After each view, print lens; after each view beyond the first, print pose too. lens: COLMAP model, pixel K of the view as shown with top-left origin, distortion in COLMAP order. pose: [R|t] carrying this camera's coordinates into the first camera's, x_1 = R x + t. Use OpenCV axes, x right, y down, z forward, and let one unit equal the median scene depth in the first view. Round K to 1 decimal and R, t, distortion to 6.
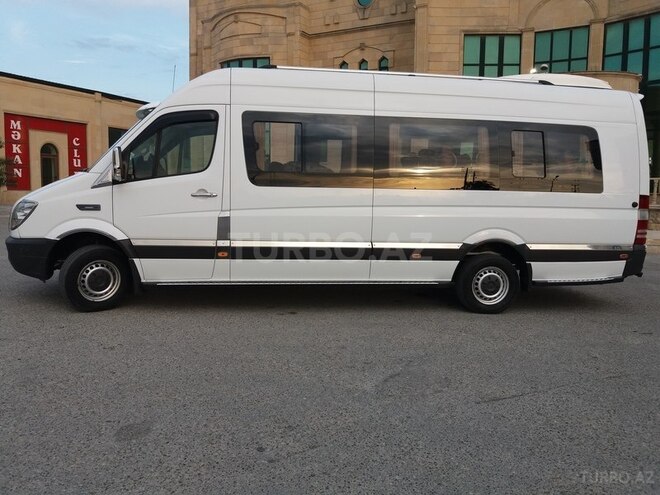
lens RADIAL K [[537.7, 0, 330.0], [0, 537.7, 247.5], [0, 0, 1]] dist [0.008566, 0.006115]
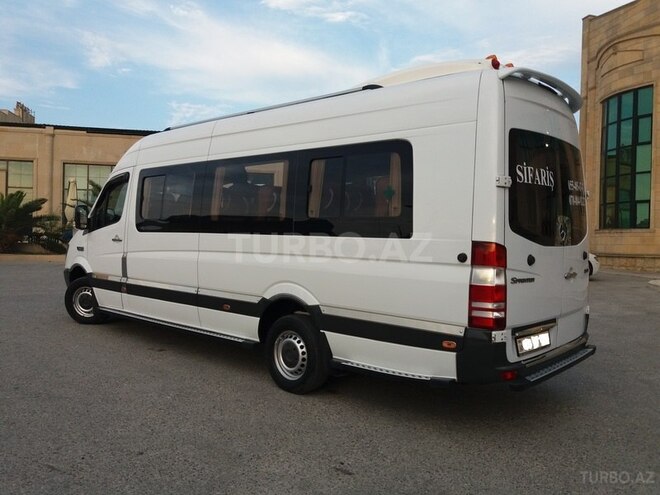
lens RADIAL K [[536.6, 0, 330.0], [0, 536.6, 247.5], [0, 0, 1]] dist [0.149722, -0.225093]
pose [[0.634785, 0.009253, -0.772634, 0.936605], [-0.091904, 0.993734, -0.063606, -0.040337], [0.767204, 0.111384, 0.631658, 0.524857]]
